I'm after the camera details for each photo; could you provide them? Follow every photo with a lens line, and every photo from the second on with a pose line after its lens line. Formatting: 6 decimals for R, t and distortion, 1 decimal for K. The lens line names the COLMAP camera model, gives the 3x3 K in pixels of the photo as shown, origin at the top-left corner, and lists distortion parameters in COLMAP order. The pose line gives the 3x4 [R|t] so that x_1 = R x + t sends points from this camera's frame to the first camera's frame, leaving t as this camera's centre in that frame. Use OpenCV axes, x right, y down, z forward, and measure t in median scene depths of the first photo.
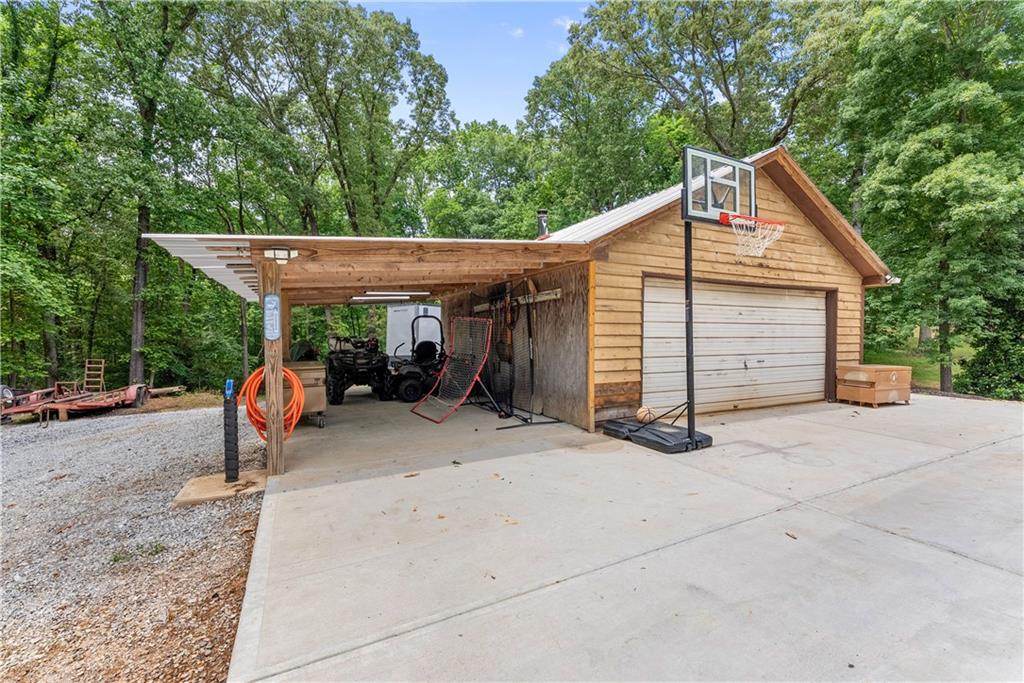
lens RADIAL K [[450.5, 0, 517.8], [0, 450.5, 345.7], [0, 0, 1]] dist [0.001986, 0.000581]
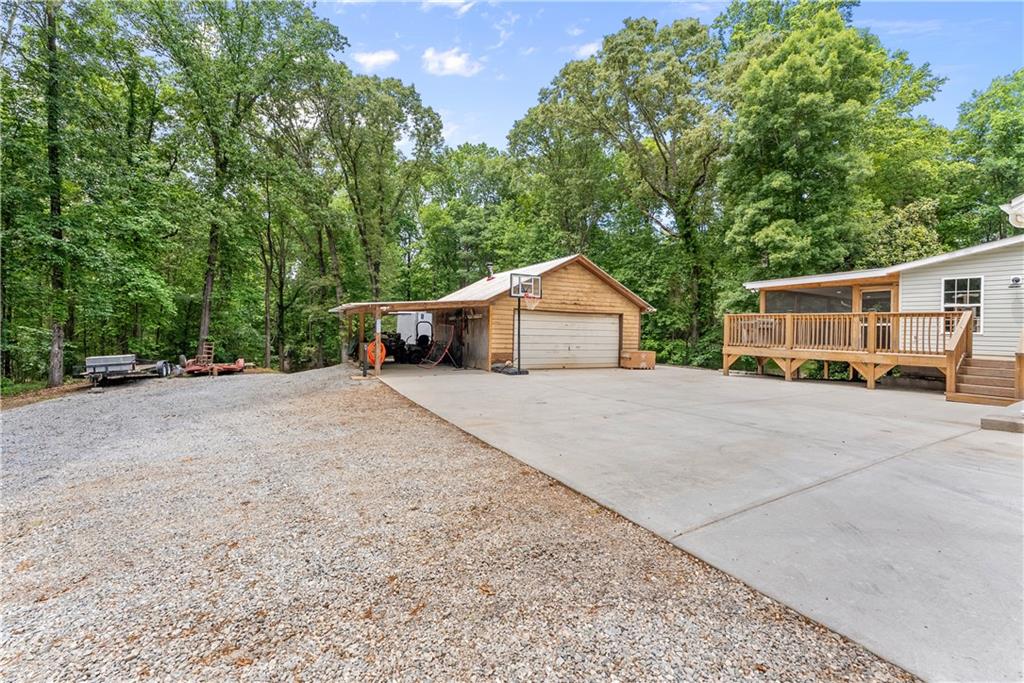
lens RADIAL K [[450.5, 0, 515.1], [0, 450.5, 325.0], [0, 0, 1]] dist [0.001986, 0.000581]
pose [[0.999722, 0.019858, 0.012677, 0.077923], [-0.019351, 0.999054, -0.038935, 0.006963], [-0.013438, 0.038679, 0.999161, -0.447171]]
